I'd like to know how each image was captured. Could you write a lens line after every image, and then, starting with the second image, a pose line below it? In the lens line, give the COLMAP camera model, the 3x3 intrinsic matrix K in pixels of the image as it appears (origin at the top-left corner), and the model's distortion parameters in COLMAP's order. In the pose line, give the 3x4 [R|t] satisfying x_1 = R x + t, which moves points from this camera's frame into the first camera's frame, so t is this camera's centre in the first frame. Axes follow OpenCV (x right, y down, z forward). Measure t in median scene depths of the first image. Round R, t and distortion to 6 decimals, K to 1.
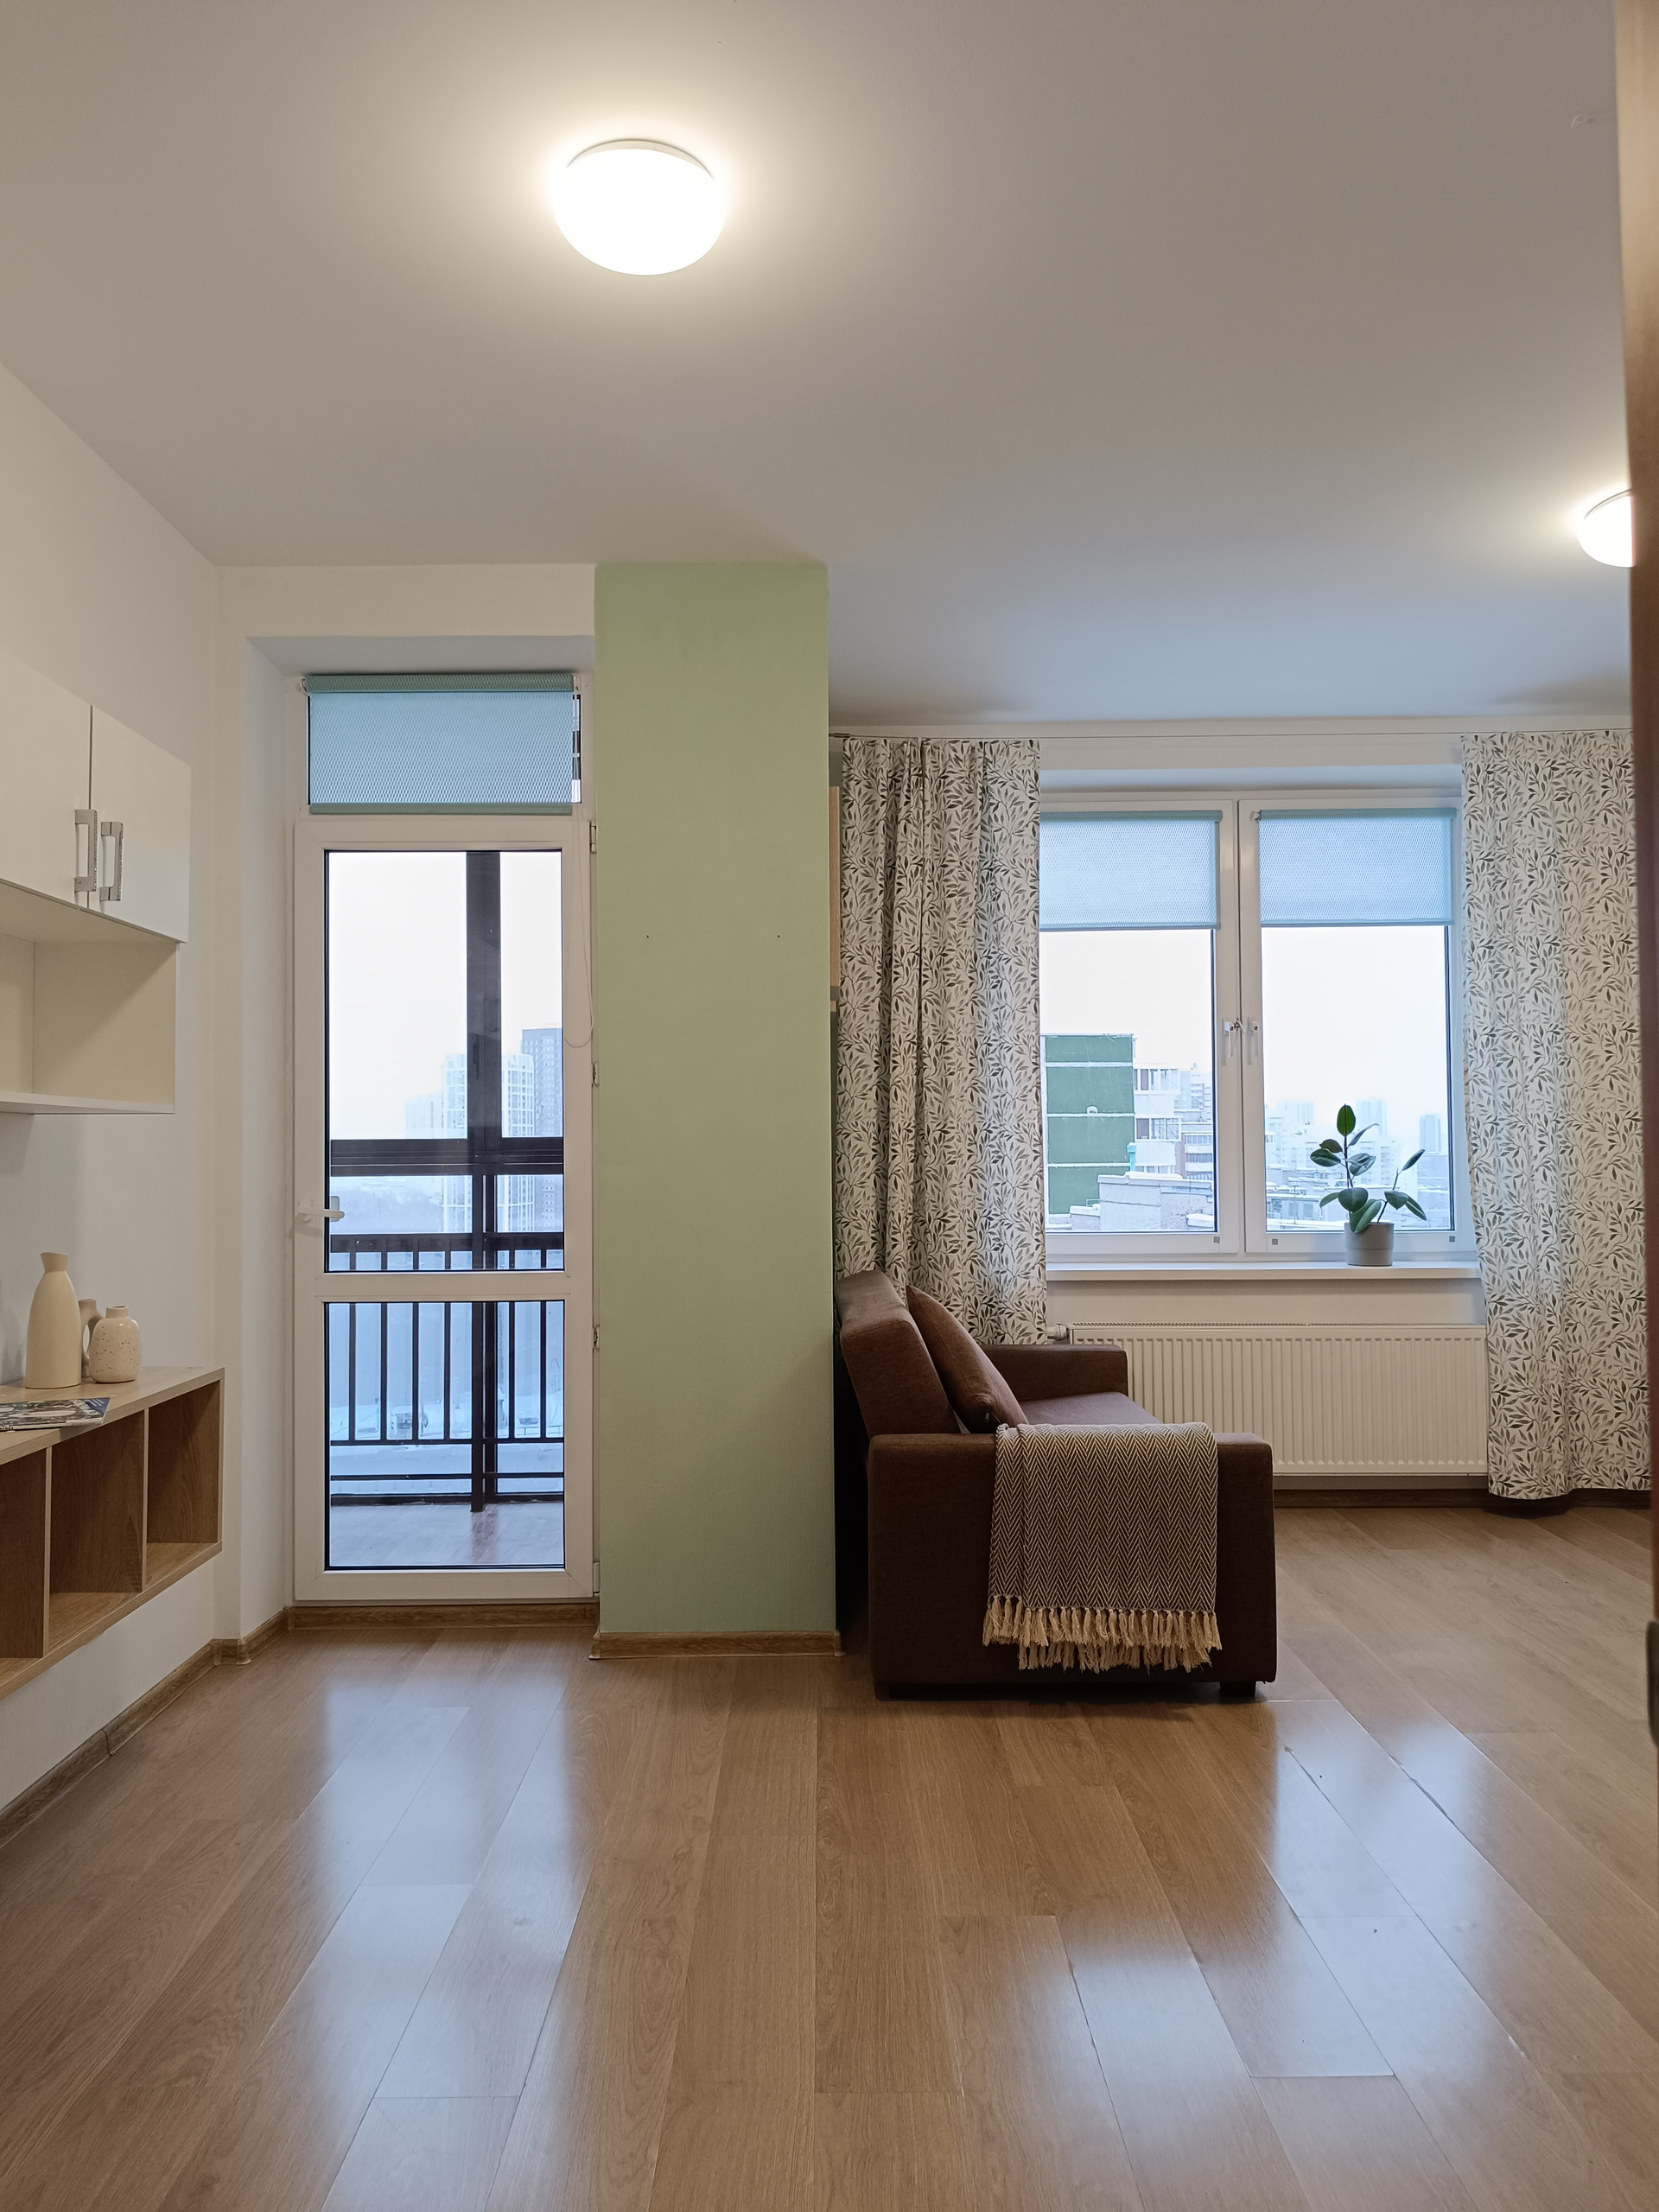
lens RADIAL K [[1524.3, 0, 828.0], [0, 1524.3, 1109.6], [0, 0, 1]] dist [-0.002614, -0.006467]
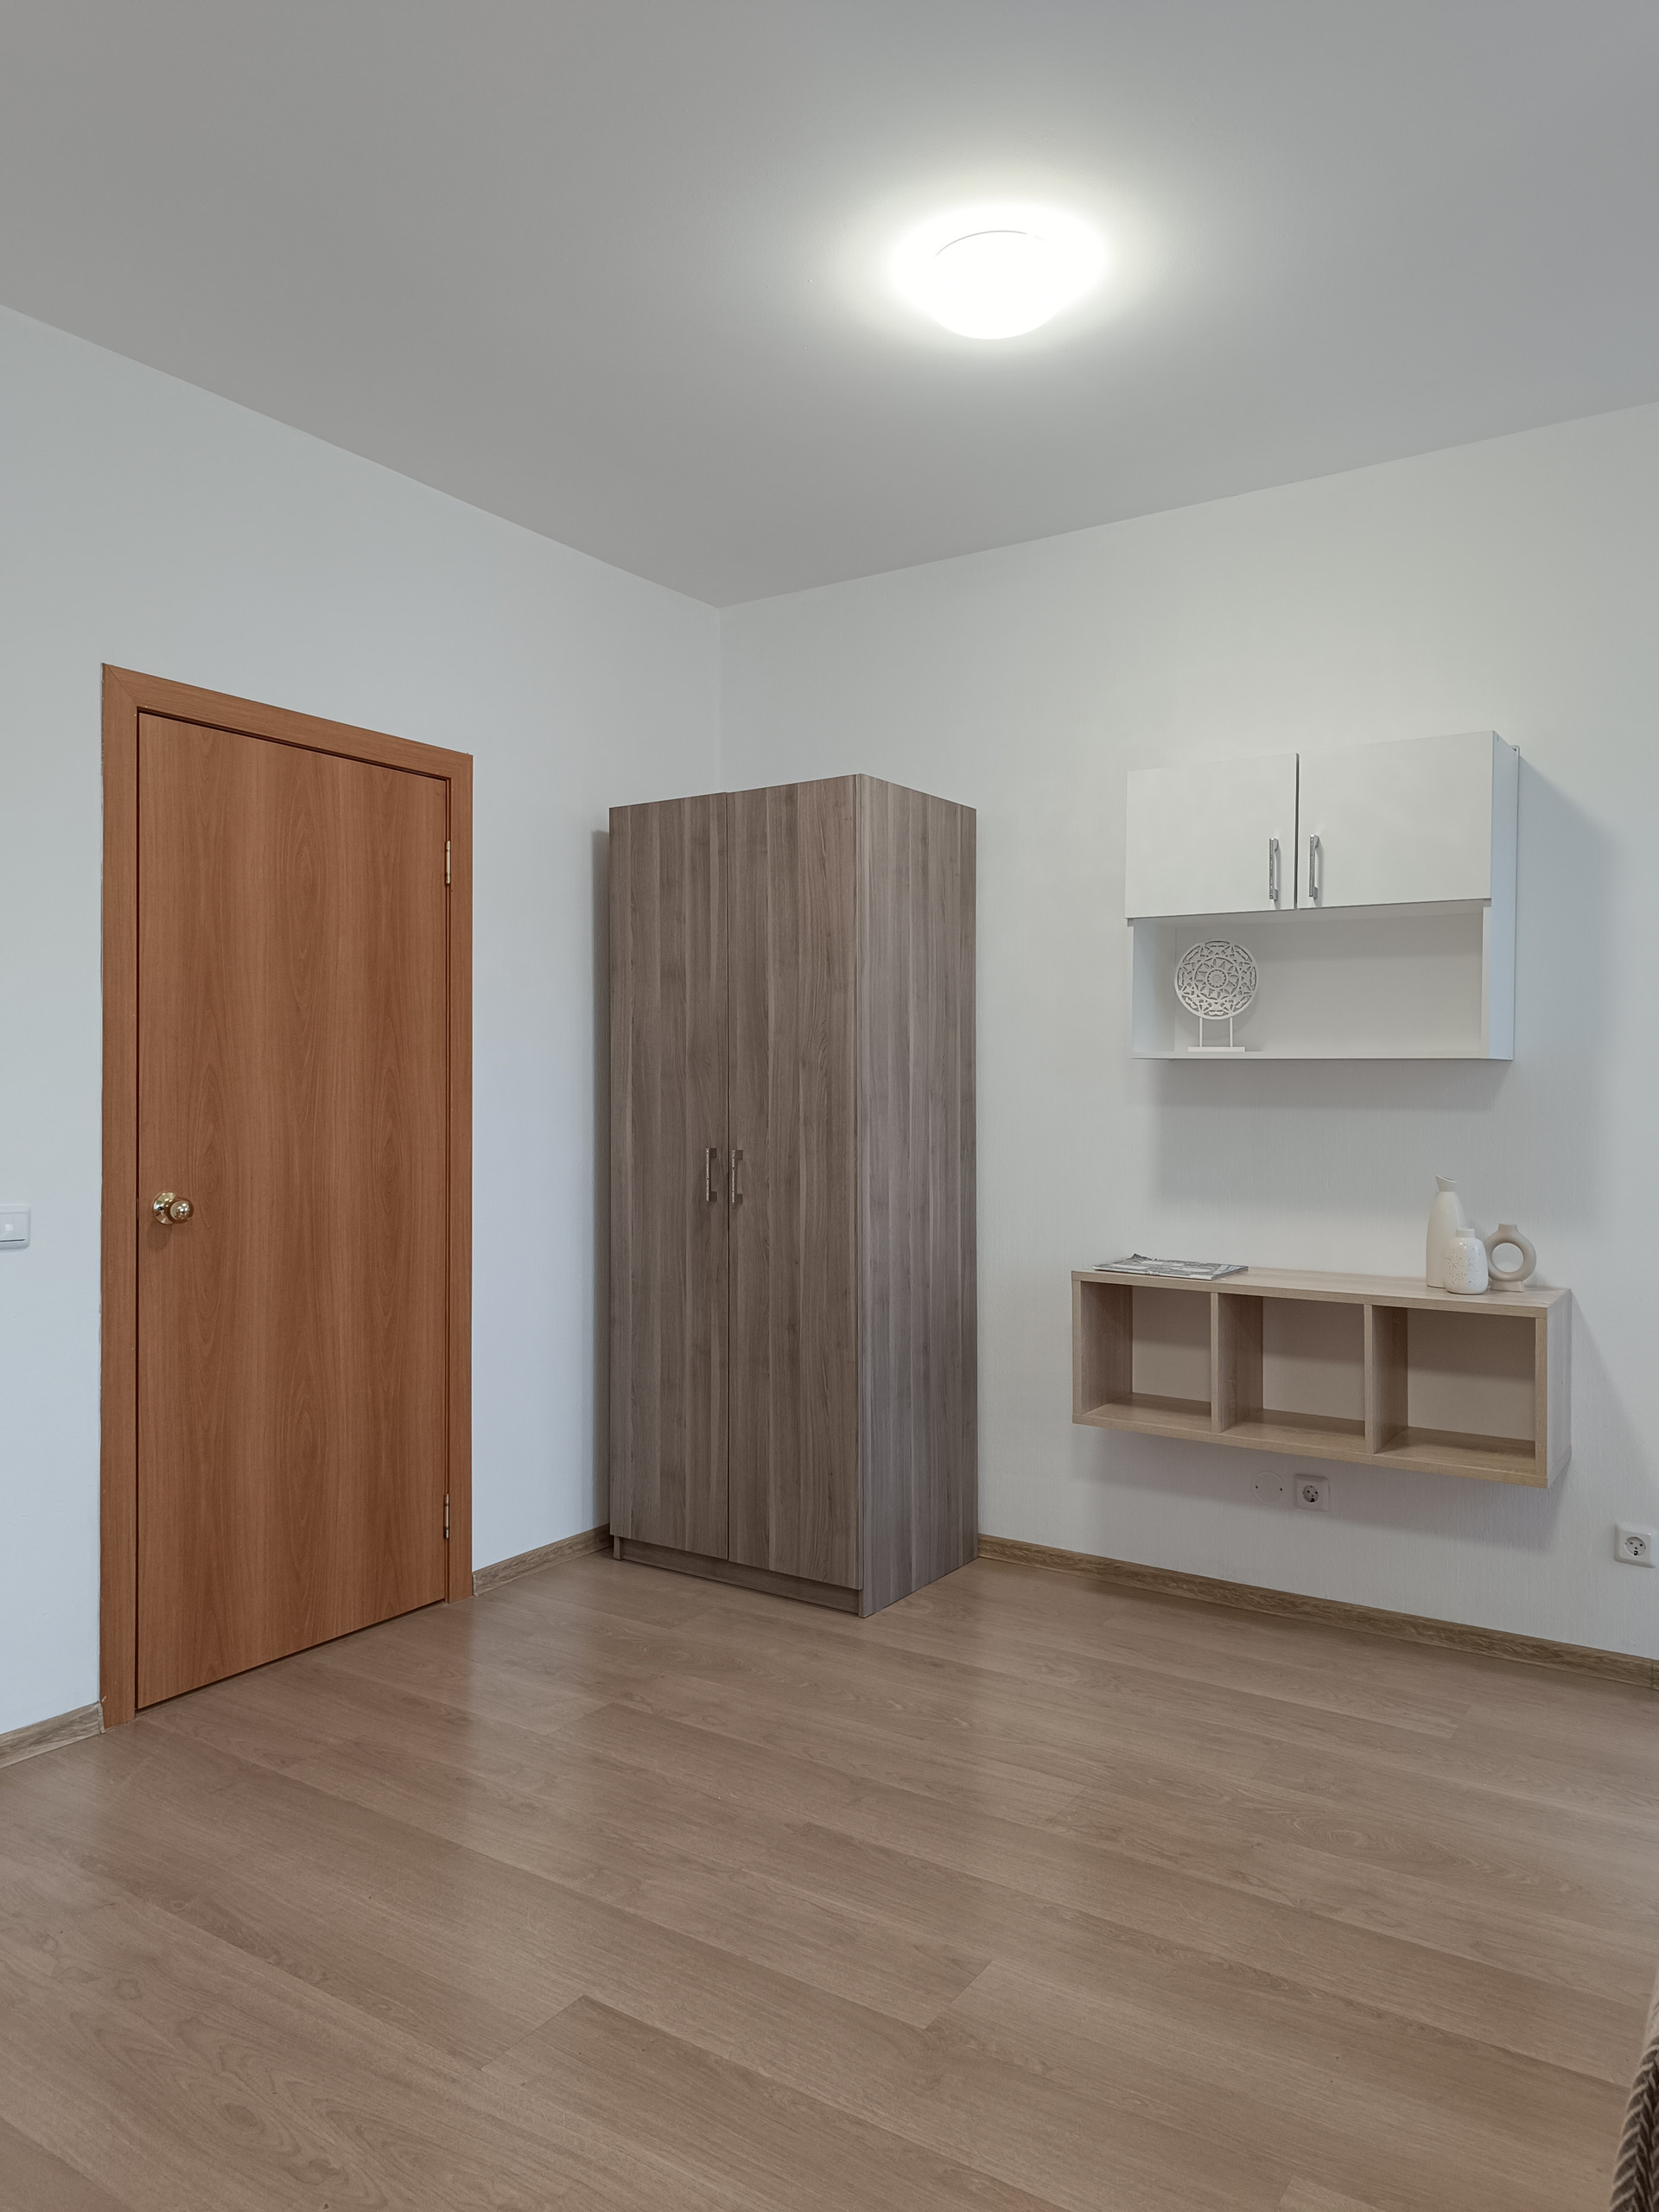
lens RADIAL K [[1524.3, 0, 828.8], [0, 1524.3, 1103.7], [0, 0, 1]] dist [-0.002614, -0.006467]
pose [[-0.561058, 0.017153, -0.827599, 0.408355], [0.021384, 0.999752, 0.006224, 0.010069], [0.827500, -0.014205, -0.561285, 0.683368]]
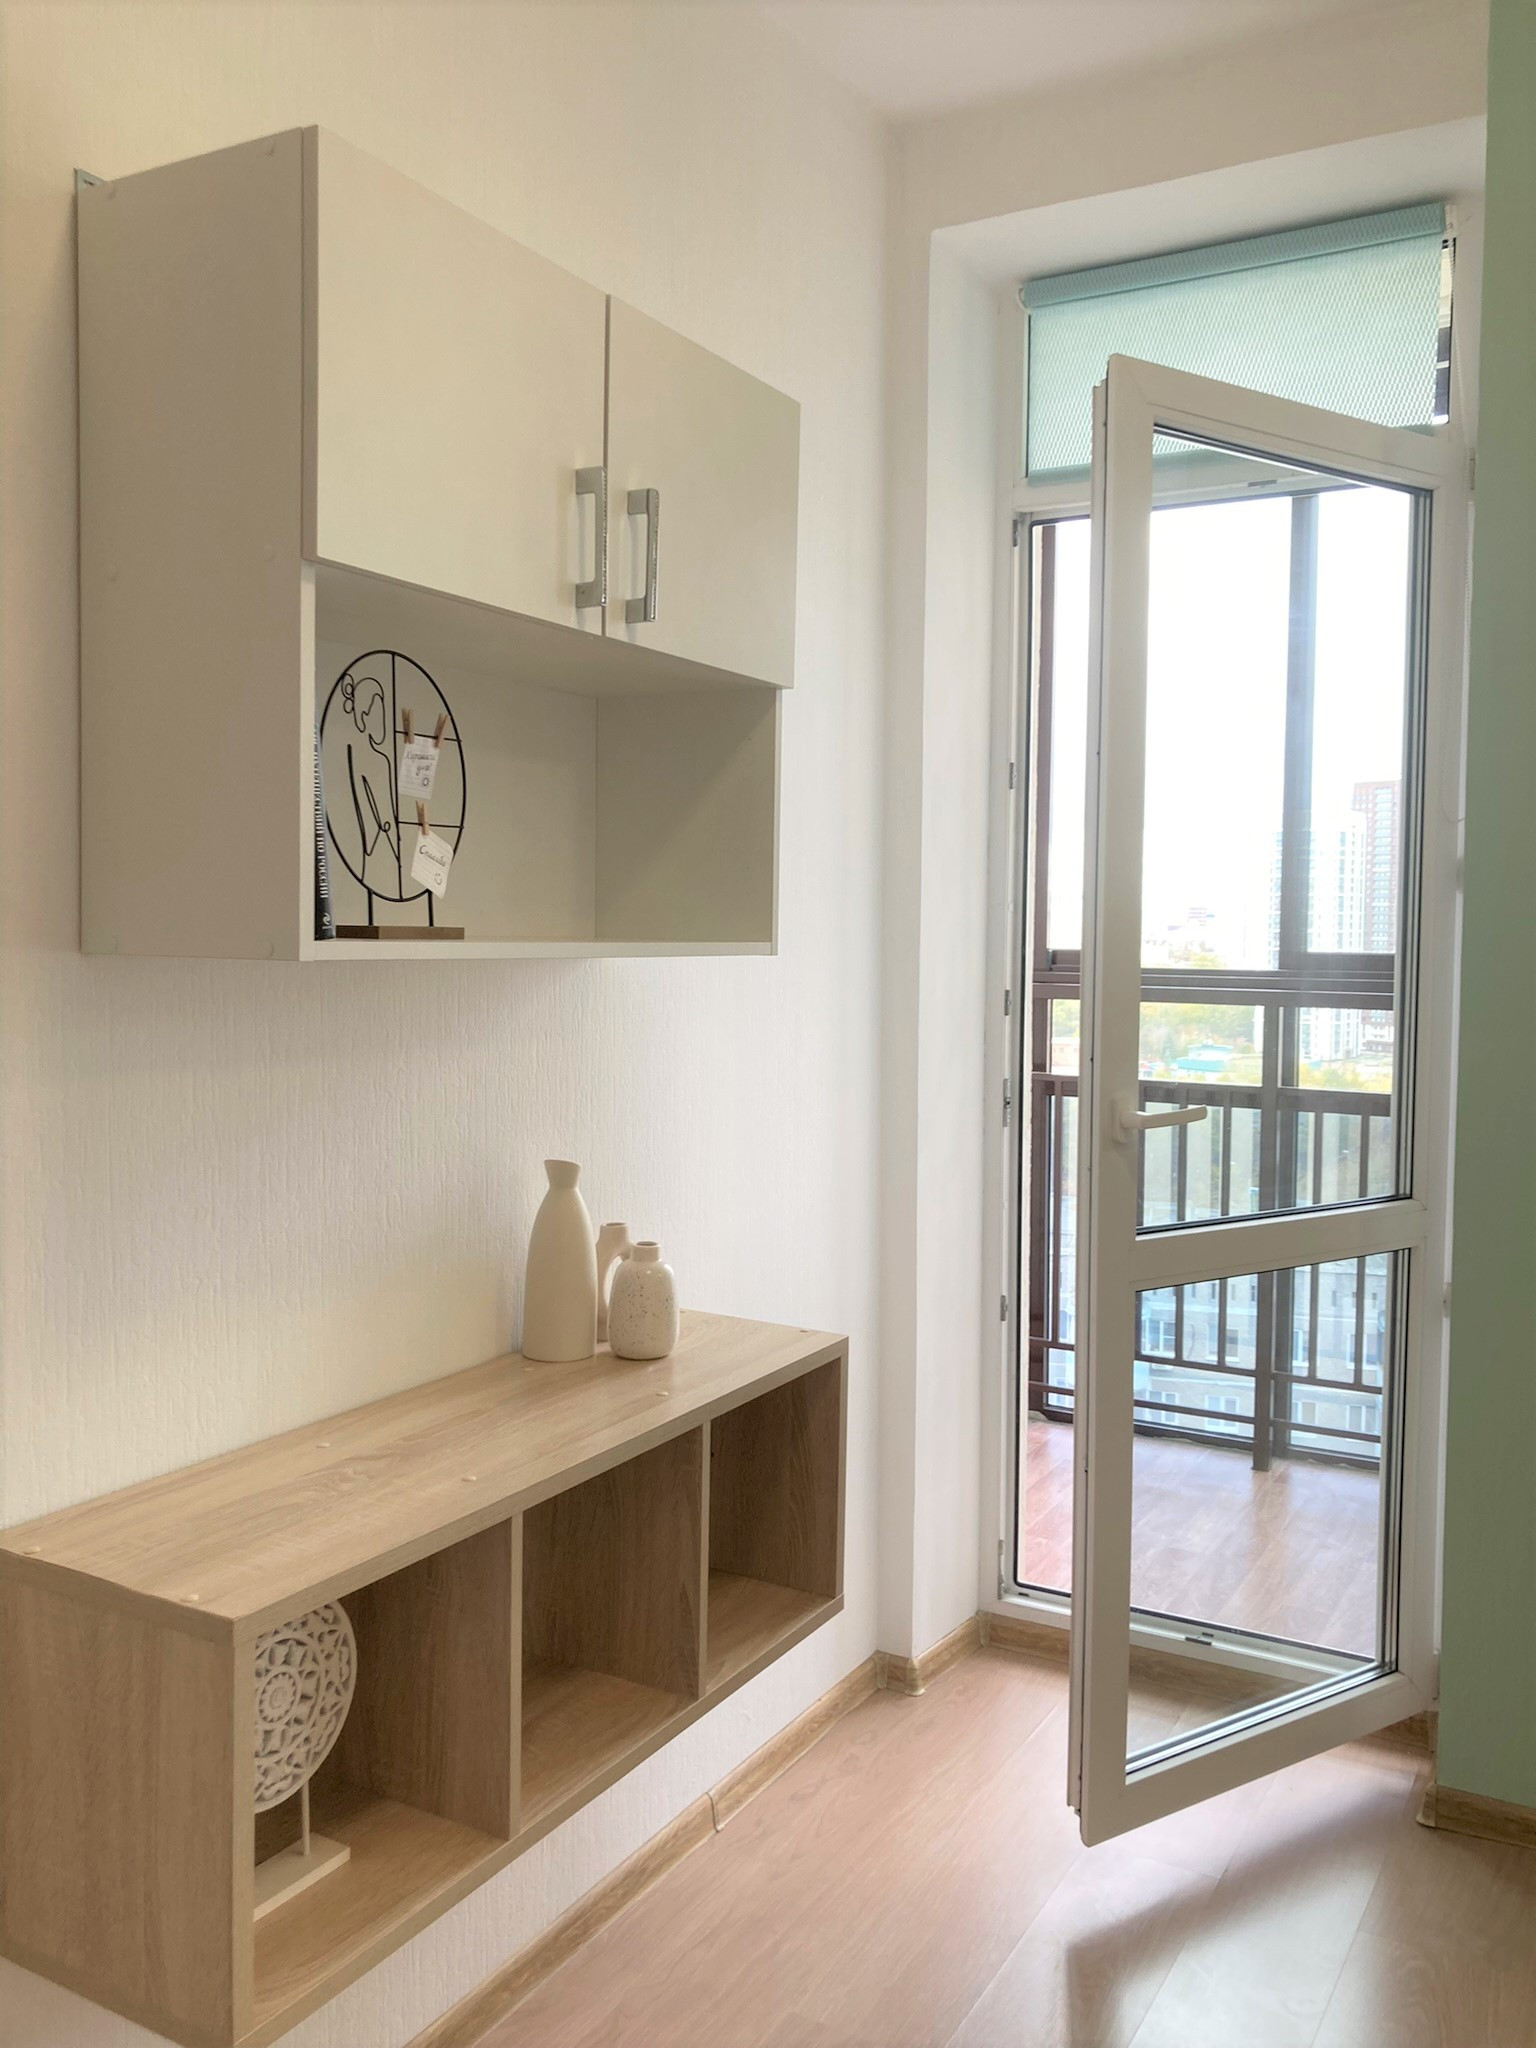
lens RADIAL K [[1694.5, 0, 771.7], [0, 1694.5, 1017.4], [0, 0, 1]] dist [0.009424, 0.002057]
pose [[0.864471, 0.042082, -0.500919, -0.037620], [-0.000419, 0.996550, 0.082996, -0.017167], [0.502683, -0.071538, 0.861506, 0.212274]]
